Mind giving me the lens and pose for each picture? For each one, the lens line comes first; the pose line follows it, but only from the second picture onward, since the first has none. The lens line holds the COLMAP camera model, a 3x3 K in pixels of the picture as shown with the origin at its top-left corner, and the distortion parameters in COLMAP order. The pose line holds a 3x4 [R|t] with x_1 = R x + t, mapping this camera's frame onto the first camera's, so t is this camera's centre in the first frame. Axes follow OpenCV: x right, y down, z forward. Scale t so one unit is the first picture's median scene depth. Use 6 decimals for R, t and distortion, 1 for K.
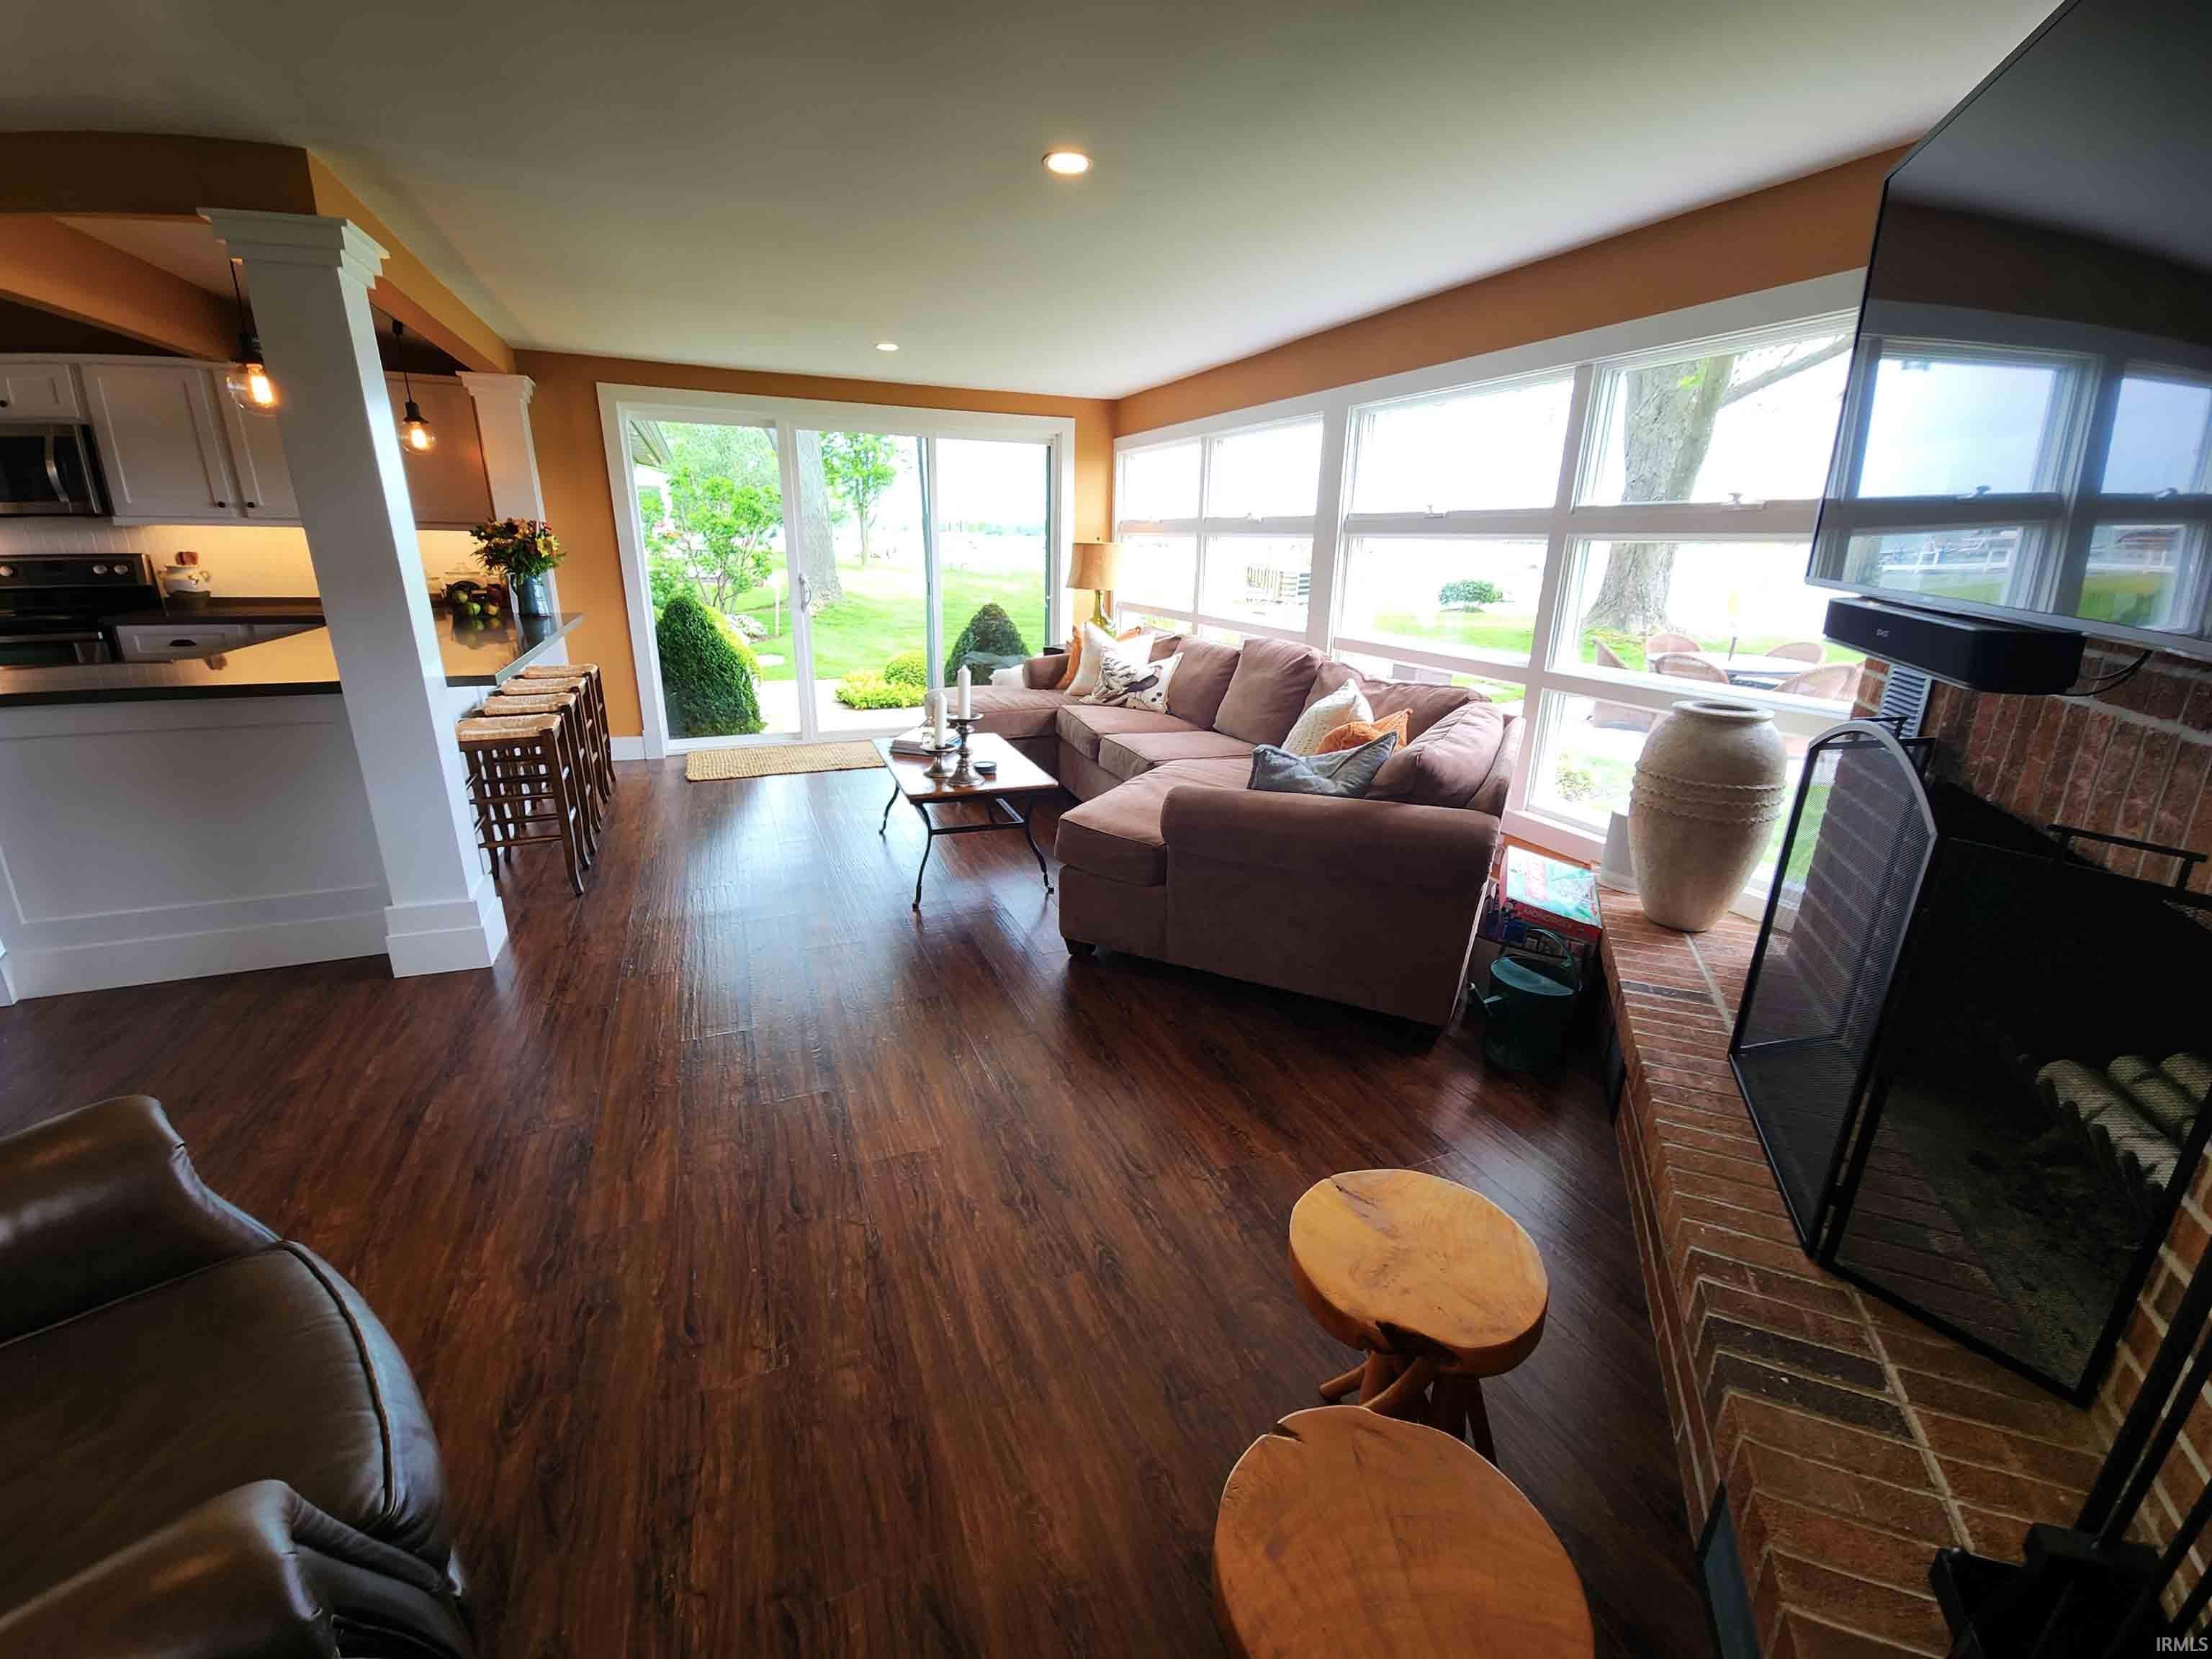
lens RADIAL K [[909.4, 0, 1104.3], [0, 909.4, 821.5], [0, 0, 1]] dist [0.004777, -0.001791]
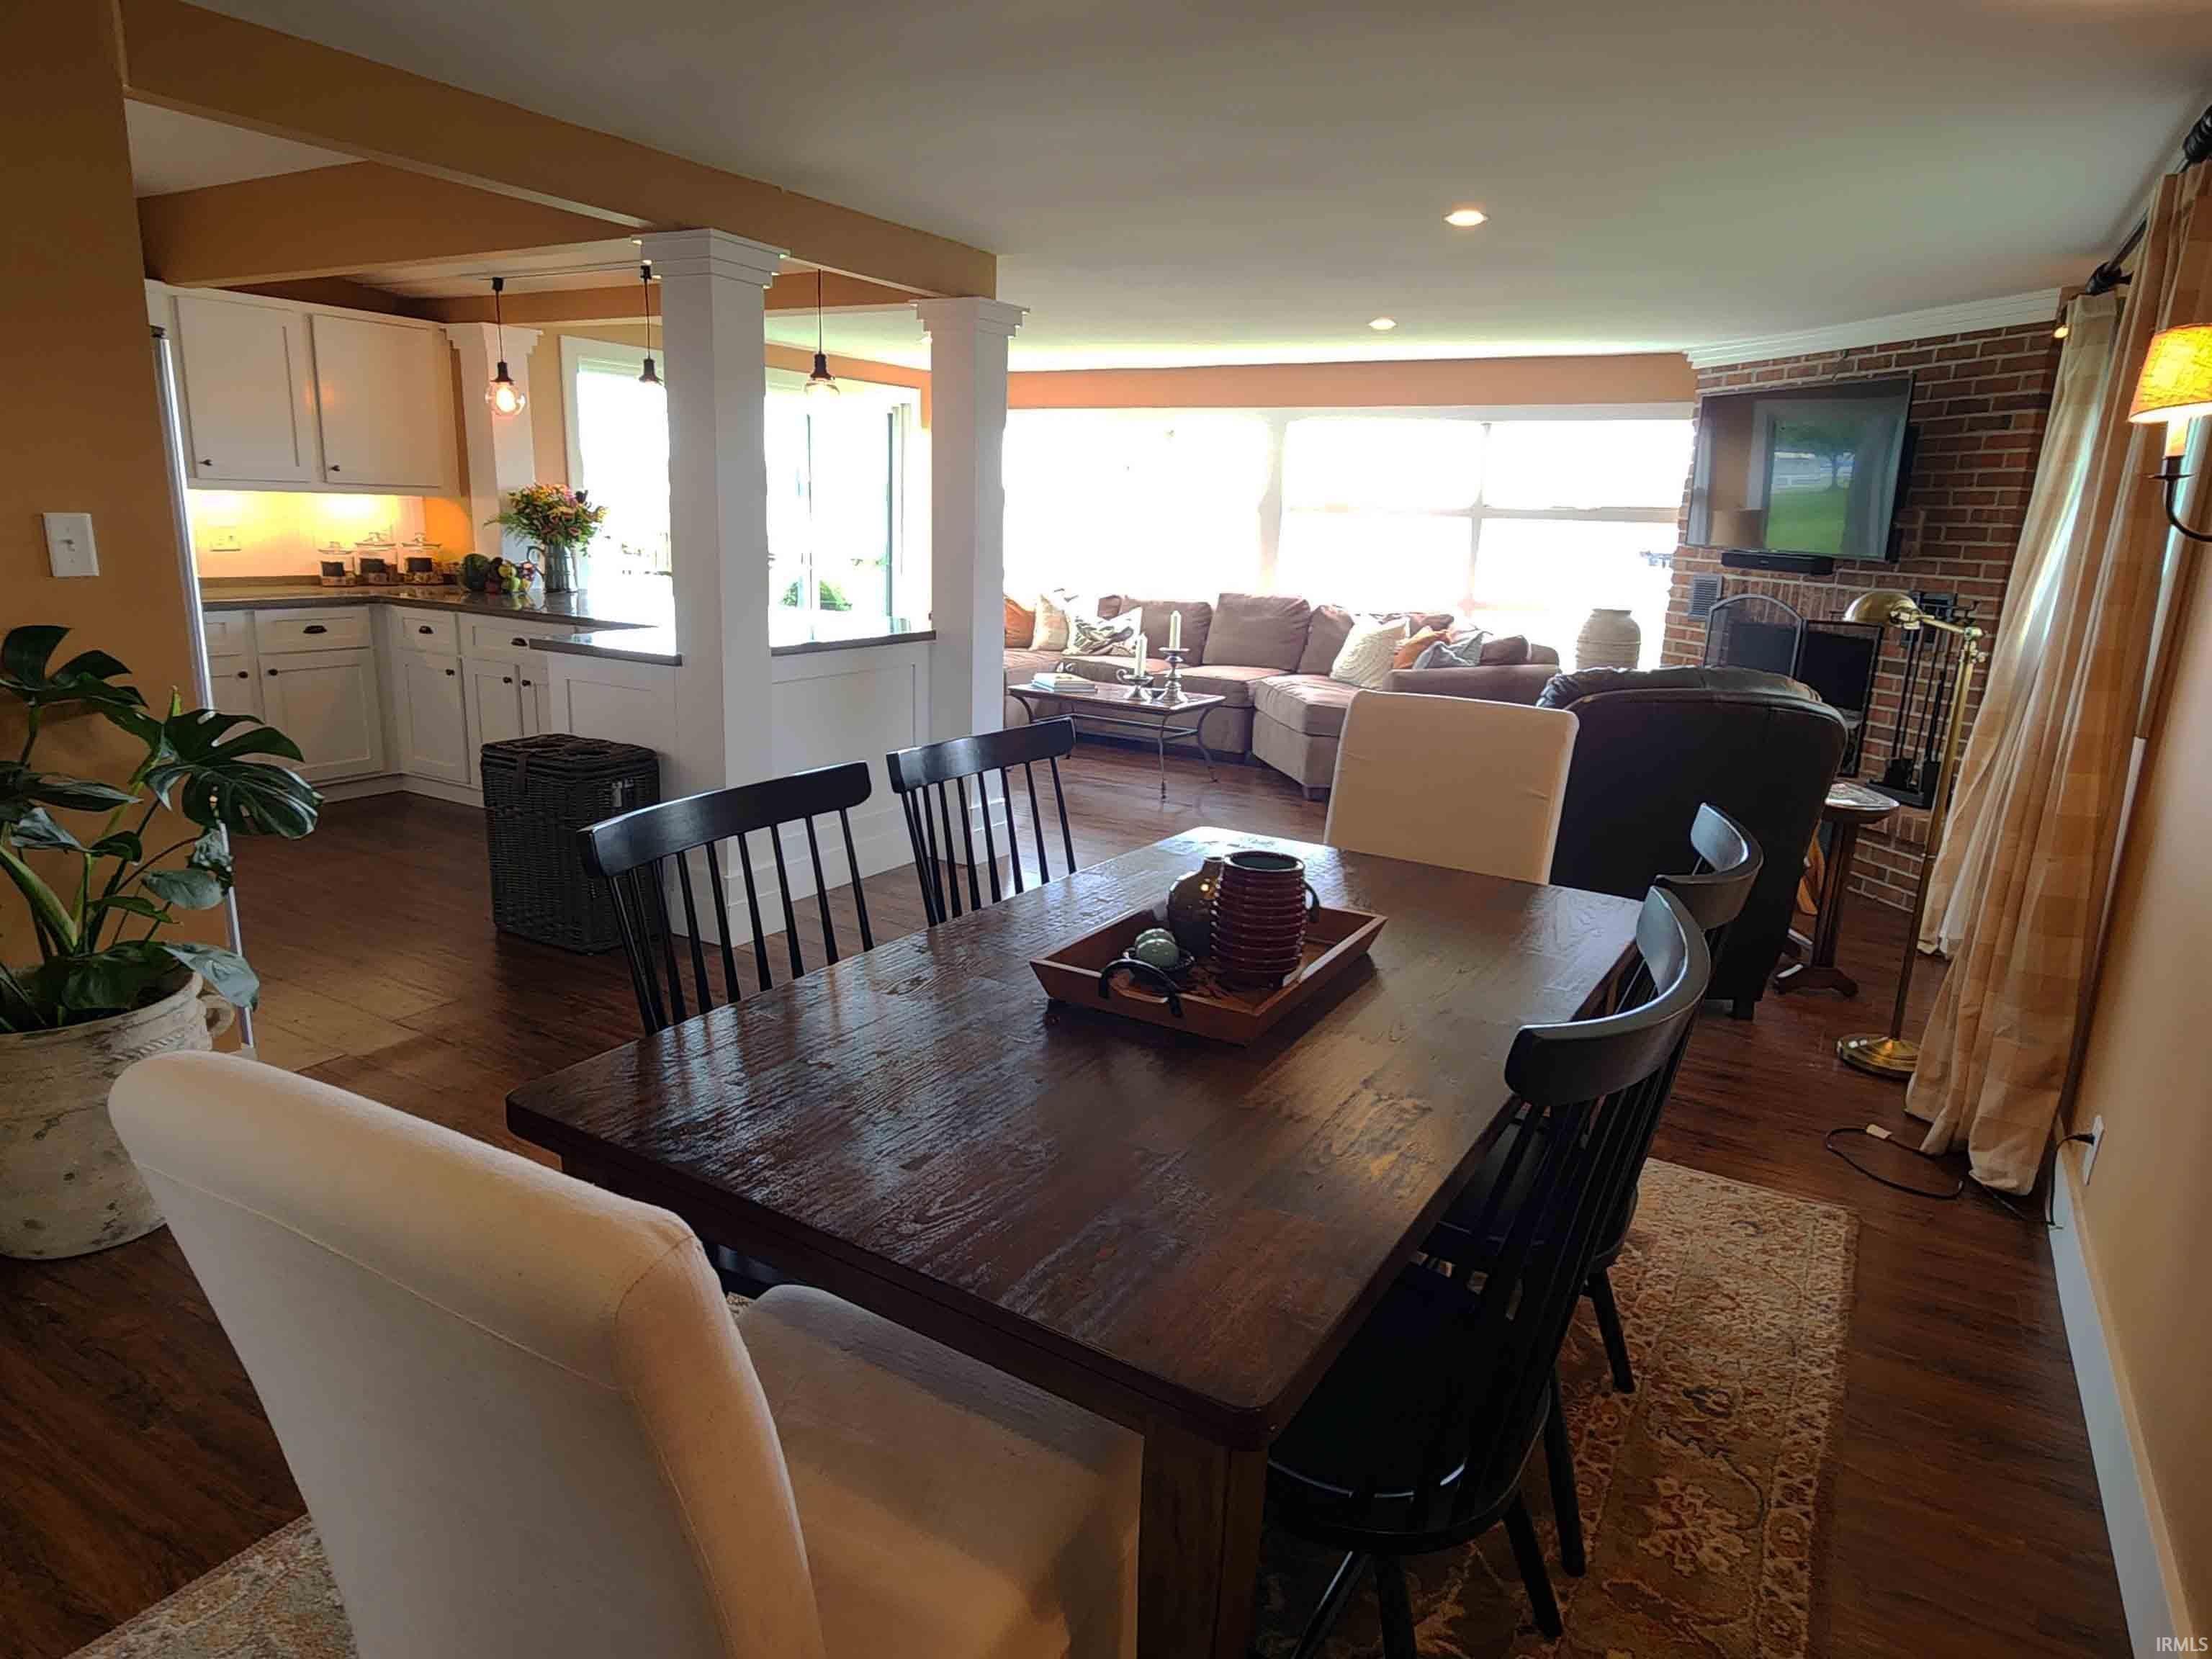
lens RADIAL K [[1322.7, 0, 1098.3], [0, 1322.7, 841.3], [0, 0, 1]] dist [0.004633, -0.000444]
pose [[0.802222, -0.135904, 0.581352, -1.002232], [0.156977, 0.987500, 0.014233, 0.082850], [-0.576019, 0.079841, 0.813528, -0.350805]]
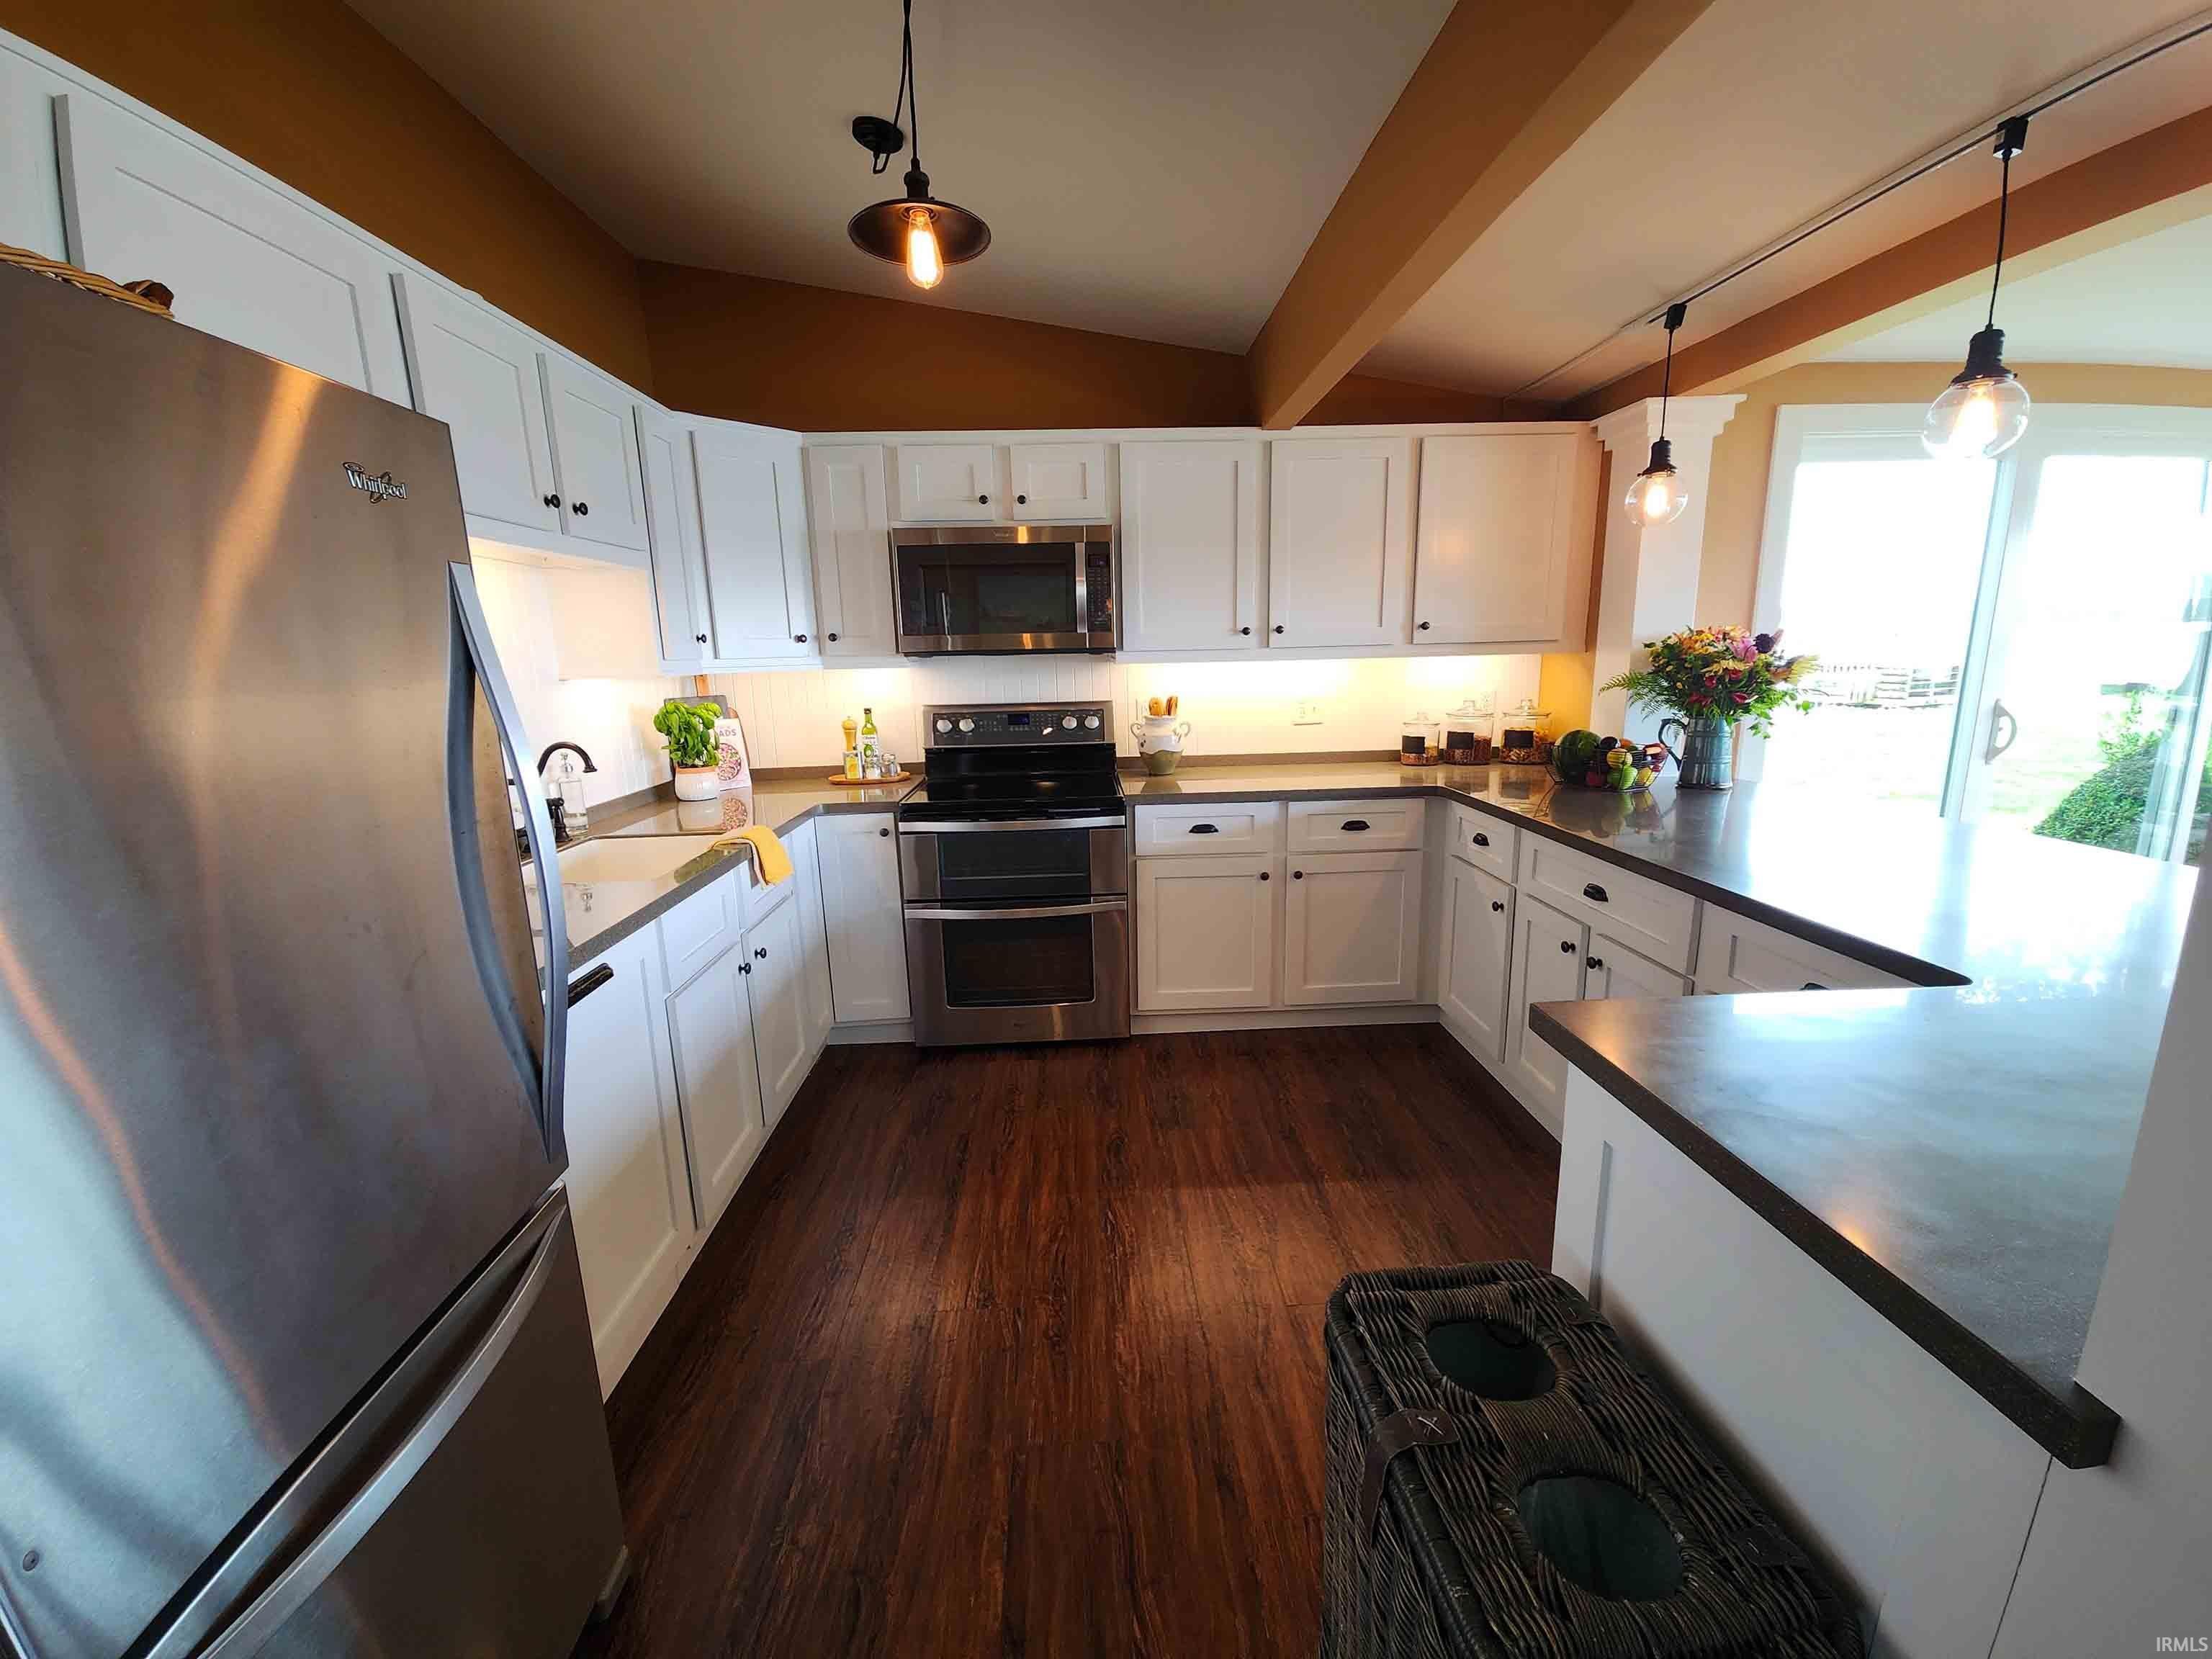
lens RADIAL K [[909.4, 0, 1106.8], [0, 909.4, 835.0], [0, 0, 1]] dist [0.004777, -0.001791]
pose [[0.937722, 0.025770, -0.346429, -0.792710], [-0.058655, 0.994672, -0.084779, -0.121474], [0.342399, 0.099819, 0.934237, 0.316510]]
